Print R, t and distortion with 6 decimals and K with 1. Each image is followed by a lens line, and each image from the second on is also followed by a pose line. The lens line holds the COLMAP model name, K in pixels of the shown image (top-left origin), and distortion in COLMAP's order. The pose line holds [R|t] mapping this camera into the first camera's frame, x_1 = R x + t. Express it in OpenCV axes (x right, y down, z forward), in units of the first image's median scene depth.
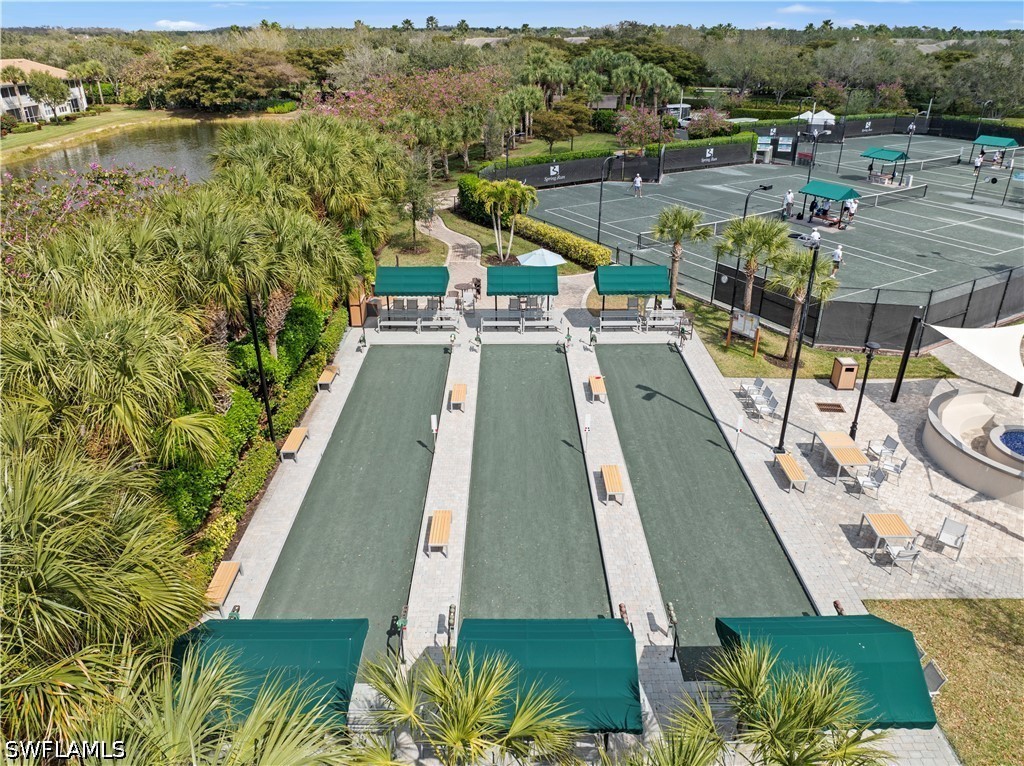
lens RADIAL K [[728.3, 0, 512.0], [0, 728.3, 383.0], [0, 0, 1]] dist [-0.033748, 0.010267]
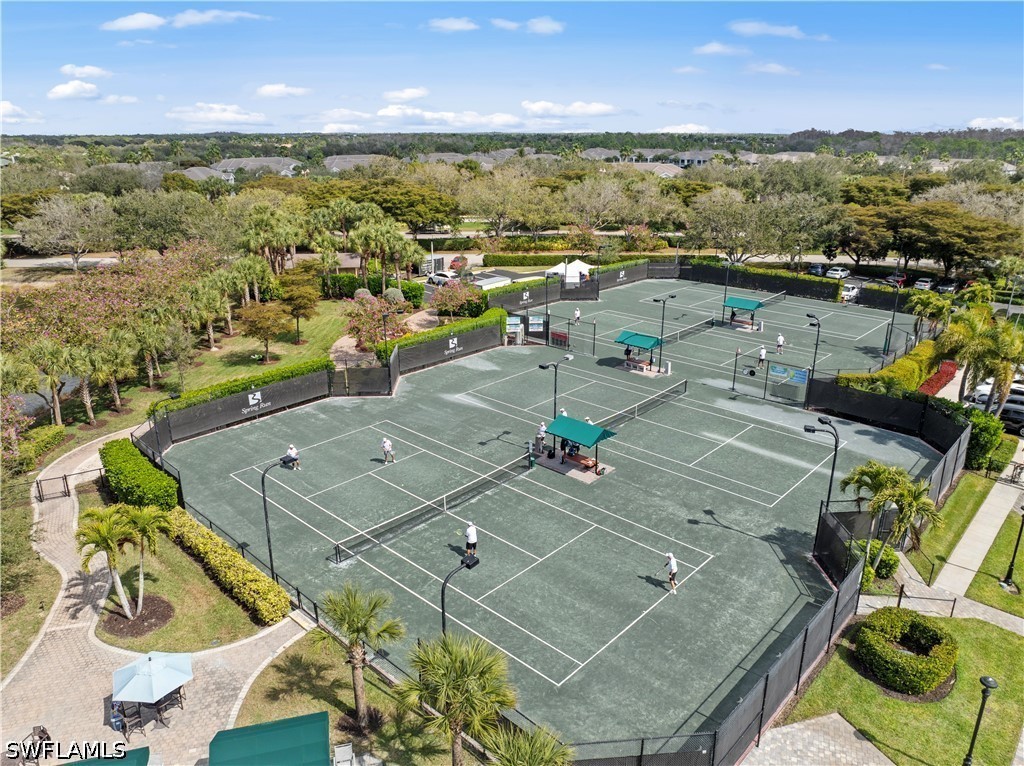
lens RADIAL K [[728.3, 0, 512.0], [0, 728.3, 383.0], [0, 0, 1]] dist [-0.033748, 0.010267]
pose [[0.960778, -0.091837, 0.261670, 0.106270], [0.123120, 0.986741, -0.105750, -0.166502], [-0.248489, 0.133819, 0.959346, 0.150097]]
